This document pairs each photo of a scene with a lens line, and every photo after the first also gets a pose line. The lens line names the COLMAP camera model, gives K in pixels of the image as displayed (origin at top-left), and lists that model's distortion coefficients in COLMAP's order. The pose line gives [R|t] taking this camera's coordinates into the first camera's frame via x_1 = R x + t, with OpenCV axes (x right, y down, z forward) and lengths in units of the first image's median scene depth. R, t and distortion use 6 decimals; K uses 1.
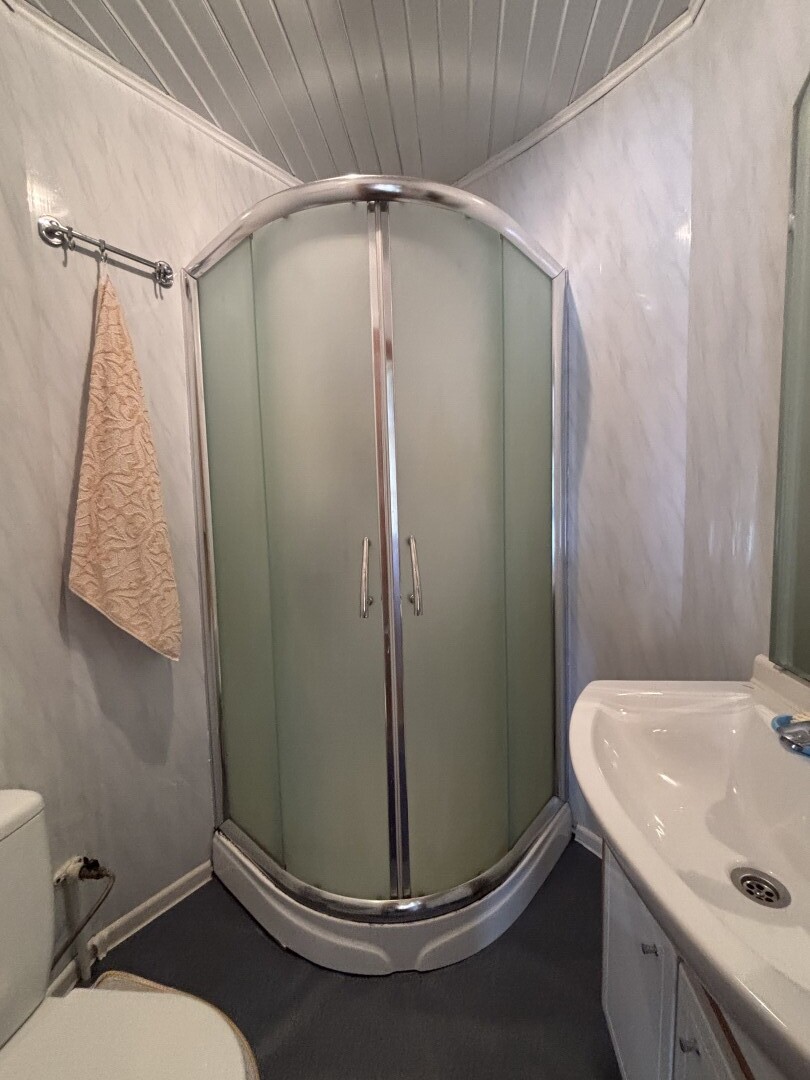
lens RADIAL K [[439.5, 0, 408.1], [0, 439.5, 540.5], [0, 0, 1]] dist [0.000082, 0.000398]
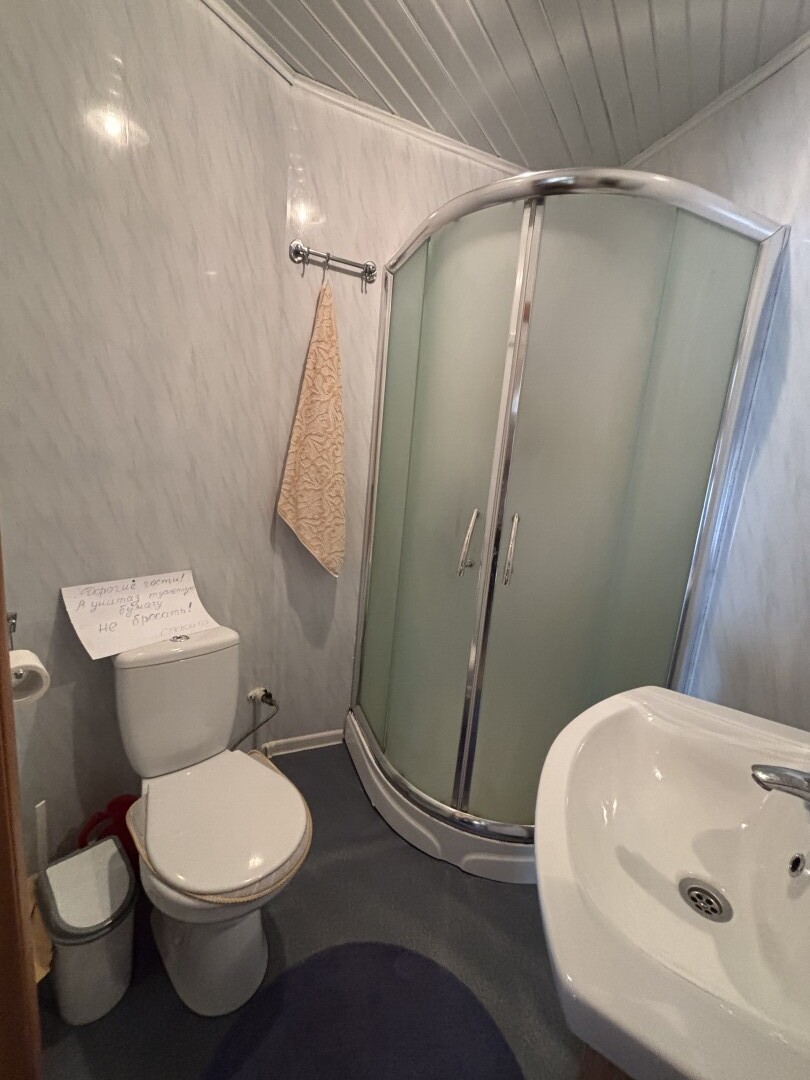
lens RADIAL K [[441.7, 0, 405.0], [0, 441.7, 540.0], [0, 0, 1]] dist [-0.002235, -0.000559]
pose [[0.882902, 0.187636, -0.430438, 0.228441], [-0.147545, 0.981118, 0.125048, -0.040823], [0.445774, -0.046897, 0.893916, -0.110667]]
